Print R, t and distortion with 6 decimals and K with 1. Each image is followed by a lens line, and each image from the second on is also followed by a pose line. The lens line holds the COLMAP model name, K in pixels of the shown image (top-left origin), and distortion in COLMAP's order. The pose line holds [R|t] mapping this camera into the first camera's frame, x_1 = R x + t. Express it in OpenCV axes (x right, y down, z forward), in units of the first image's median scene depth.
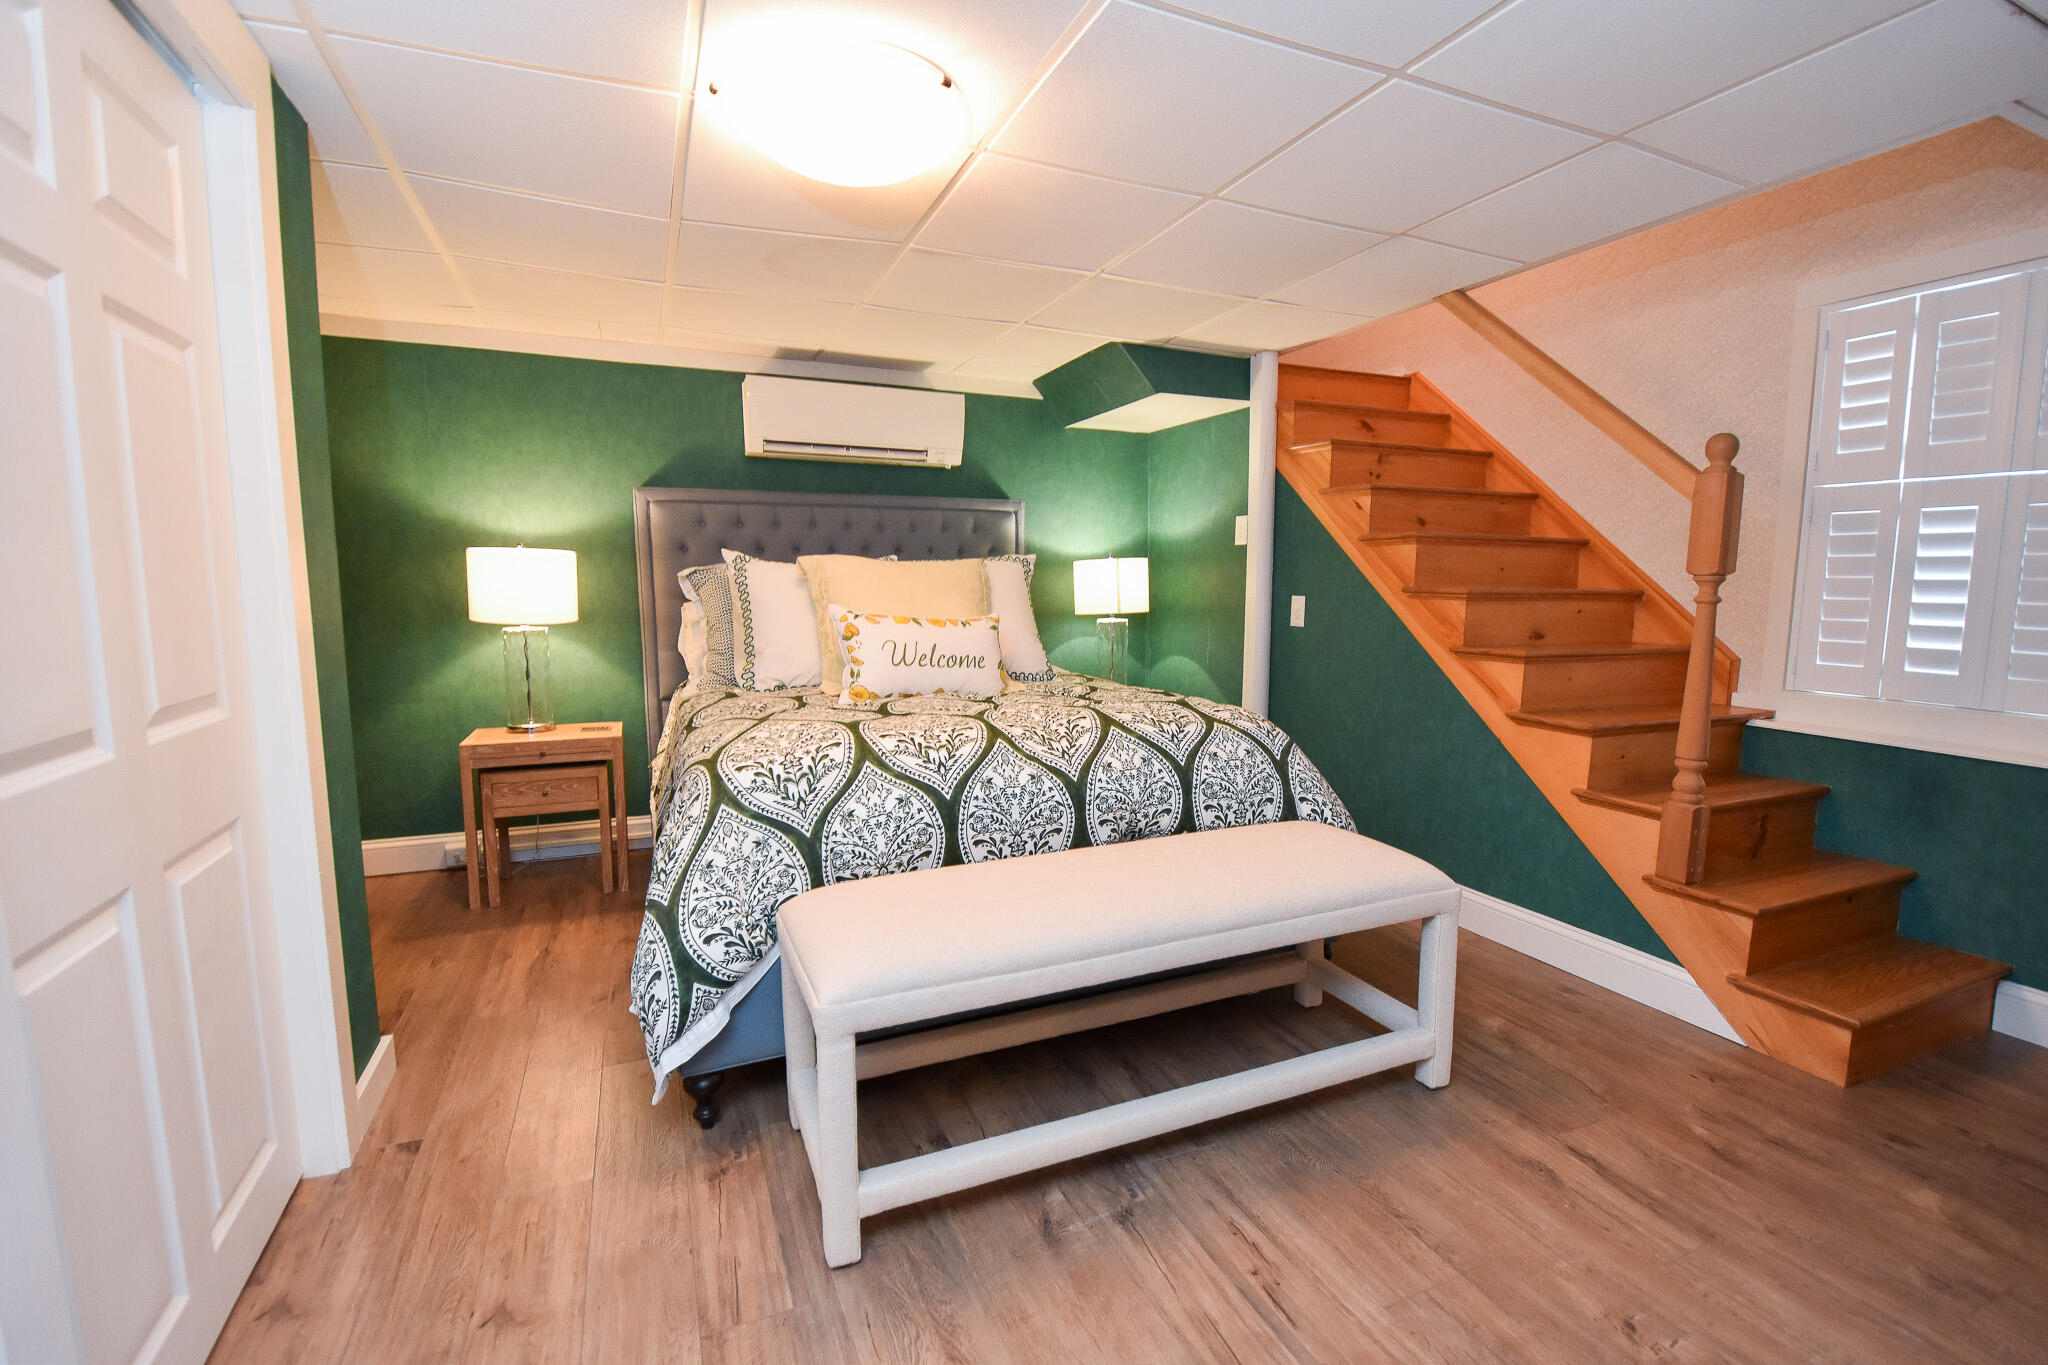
lens RADIAL K [[949.0, 0, 1014.9], [0, 949.0, 690.0], [0, 0, 1]] dist [0.014806, -0.029094]
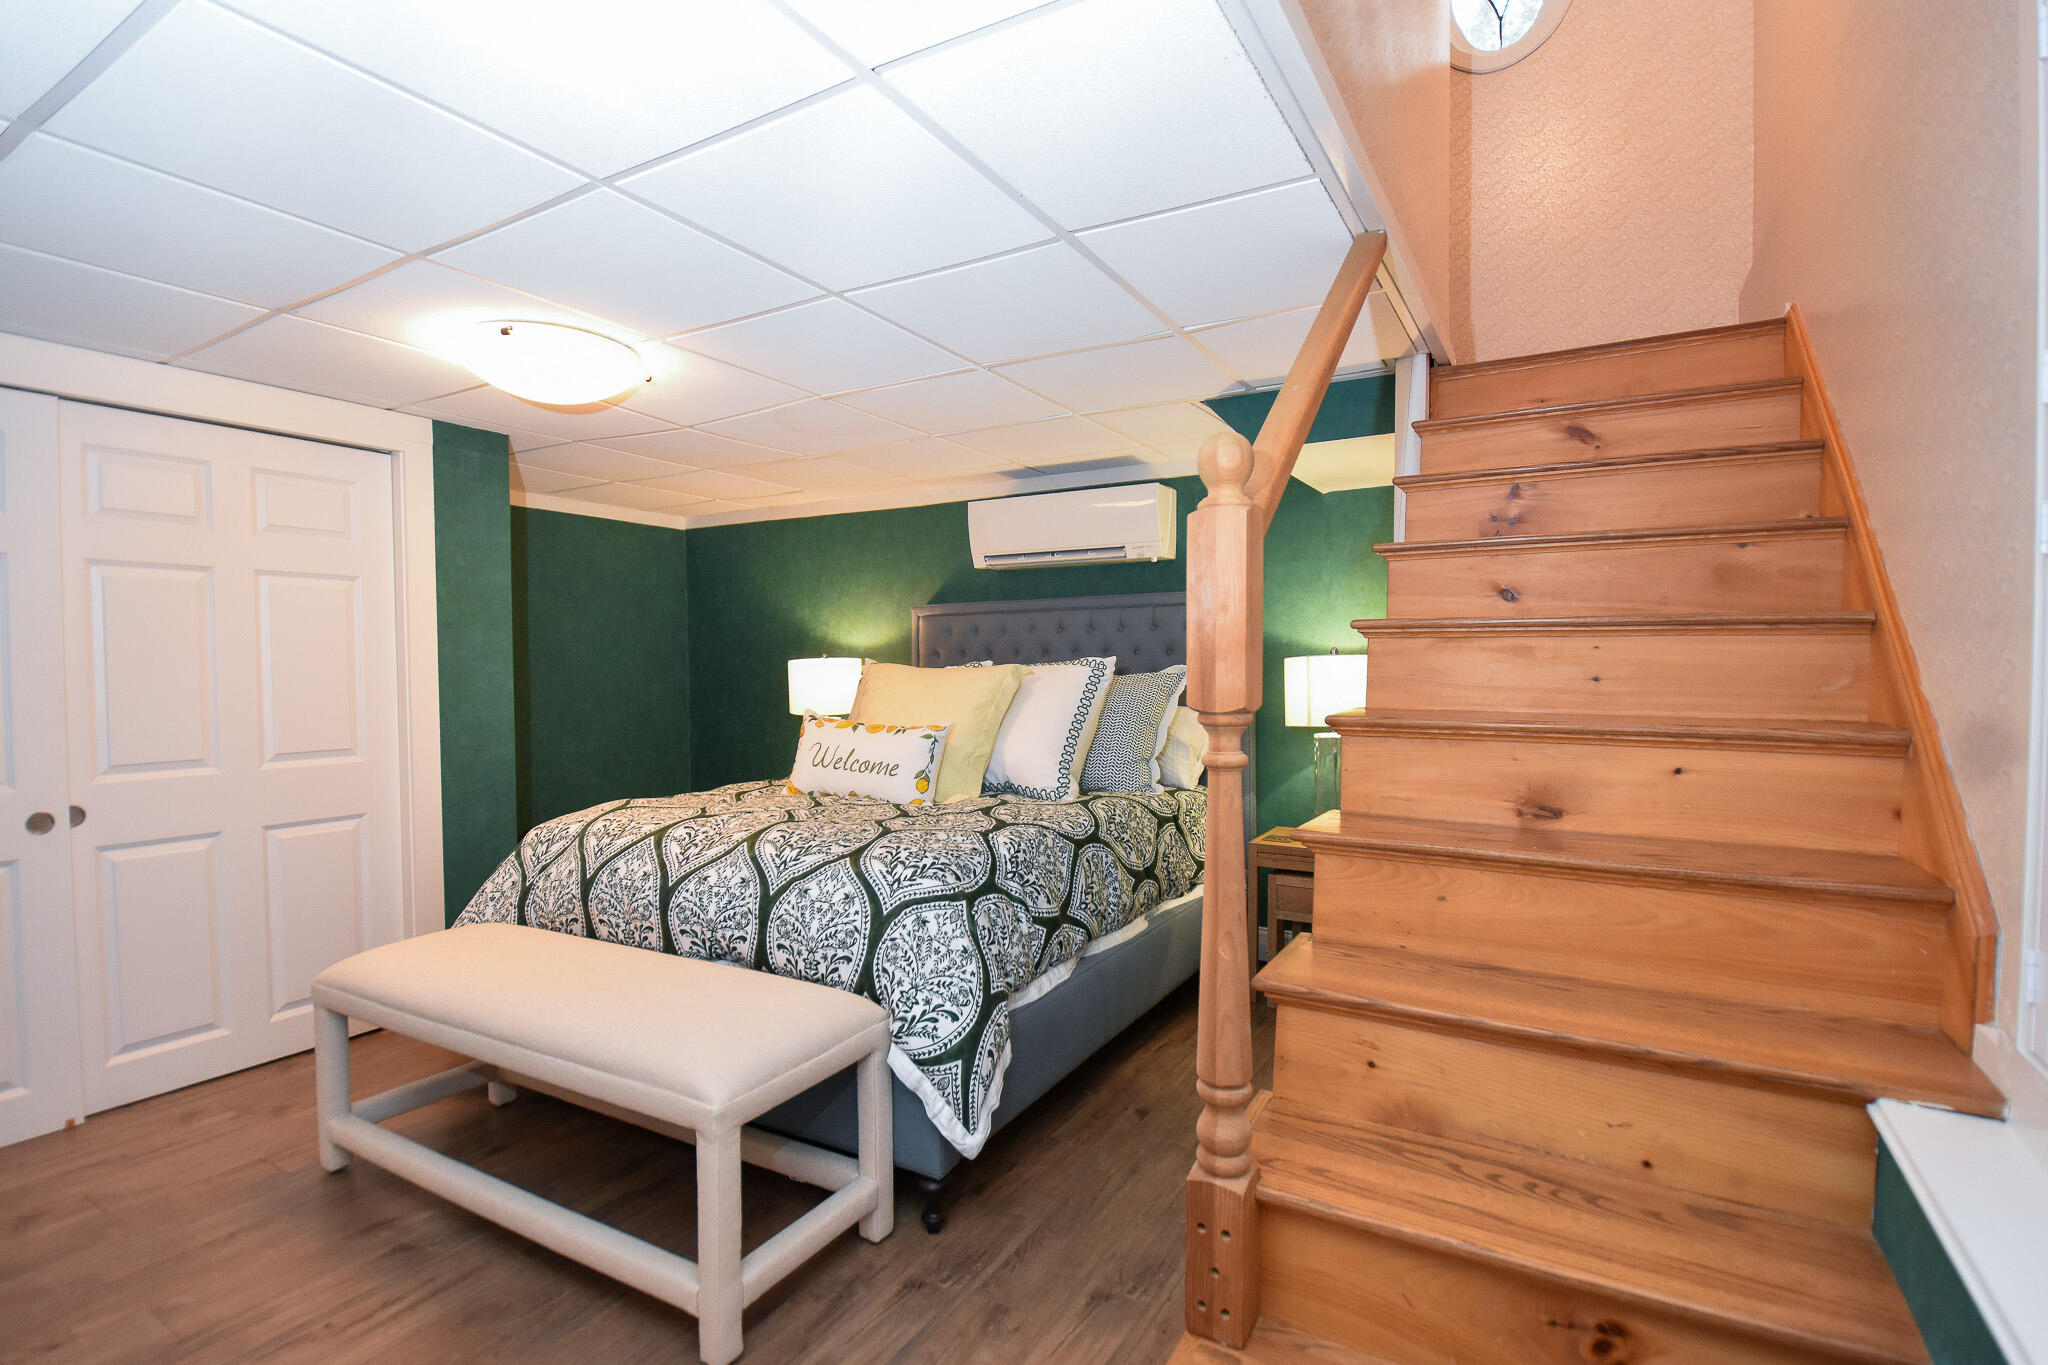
lens RADIAL K [[949.0, 0, 1014.9], [0, 949.0, 690.0], [0, 0, 1]] dist [0.014806, -0.029094]
pose [[0.595959, 0.014323, -0.802887, 0.718329], [-0.082769, 0.995611, -0.043676, -0.067288], [0.798738, 0.092483, 0.594529, 0.416660]]
